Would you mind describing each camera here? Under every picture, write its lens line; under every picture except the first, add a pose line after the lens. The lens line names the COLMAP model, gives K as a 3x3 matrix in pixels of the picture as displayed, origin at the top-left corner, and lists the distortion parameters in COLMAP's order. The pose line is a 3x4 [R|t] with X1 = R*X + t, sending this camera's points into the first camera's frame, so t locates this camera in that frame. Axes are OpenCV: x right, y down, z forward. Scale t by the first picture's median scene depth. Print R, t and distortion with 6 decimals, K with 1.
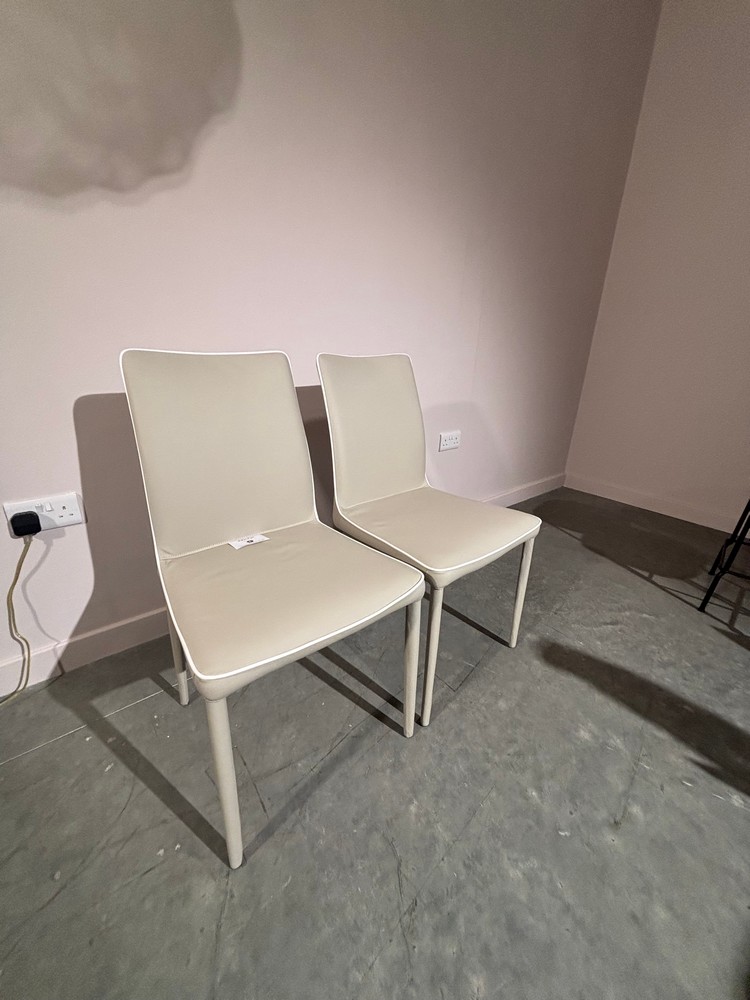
lens RADIAL K [[402.8, 0, 376.2], [0, 402.8, 495.2], [0, 0, 1]] dist [-0.007900, 0.003816]
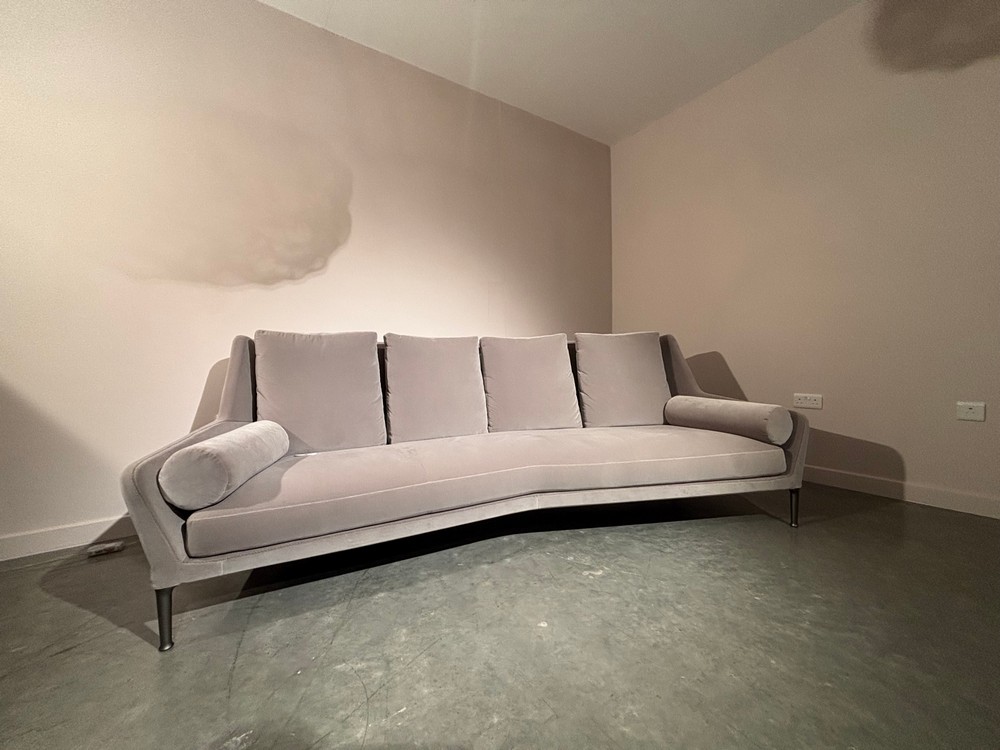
lens RADIAL K [[402.8, 0, 489.1], [0, 402.8, 356.3], [0, 0, 1]] dist [-0.007900, 0.003816]
pose [[0.991101, -0.059916, -0.118864, 0.751607], [0.014020, 0.934989, -0.354398, 0.516460], [0.132371, 0.349578, 0.927509, -0.886647]]
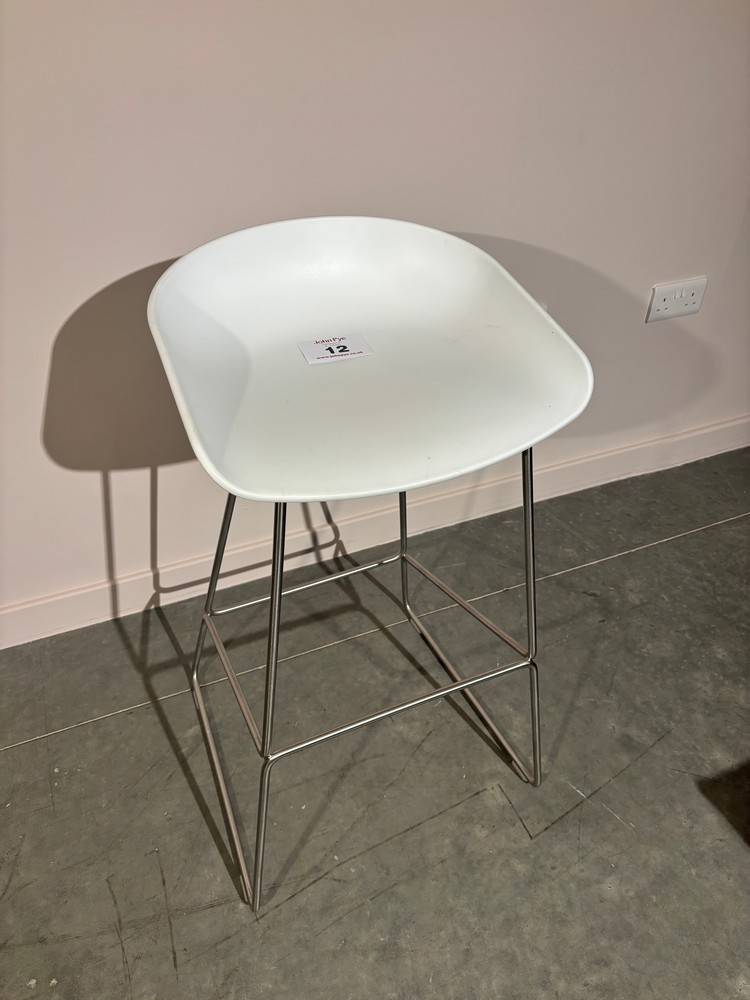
lens RADIAL K [[748.5, 0, 377.7], [0, 748.5, 499.5], [0, 0, 1]] dist [0.034080, -0.050380]
pose [[0.961604, 0.158213, -0.224245, 0.179205], [-0.084771, 0.948379, 0.305599, -0.318112], [0.261019, -0.274856, 0.925377, 0.124669]]
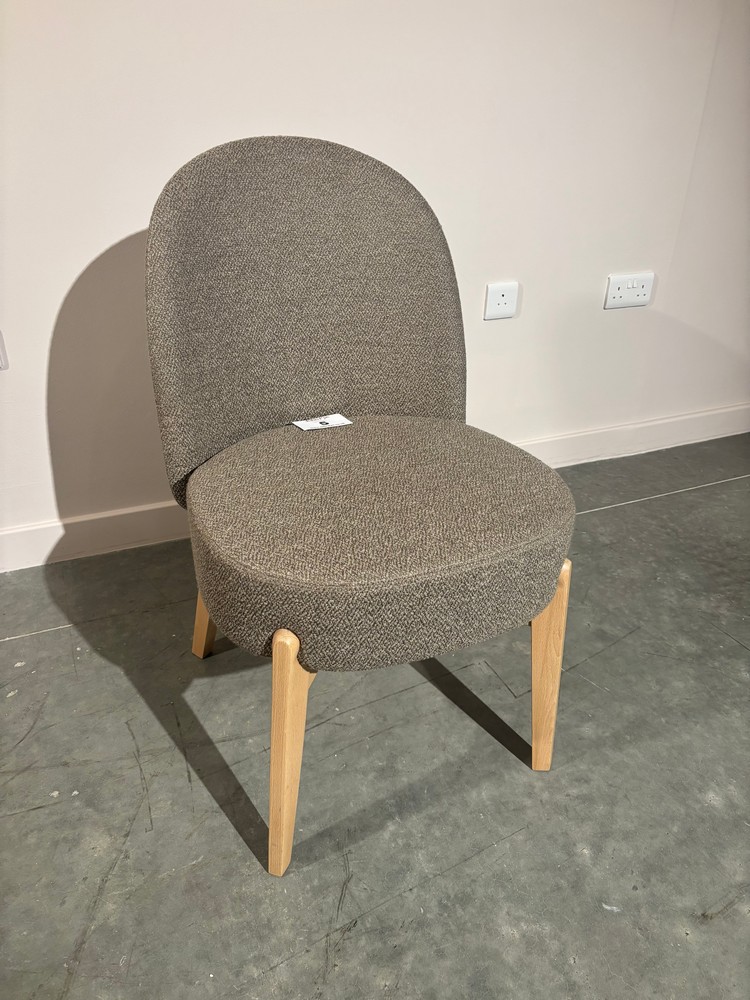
lens RADIAL K [[748.5, 0, 378.8], [0, 748.5, 505.1], [0, 0, 1]] dist [0.034080, -0.050380]
pose [[0.966249, 0.122895, -0.226407, 0.260486], [-0.090747, 0.984915, 0.147333, 0.057774], [0.241098, -0.121815, 0.962826, -0.141961]]
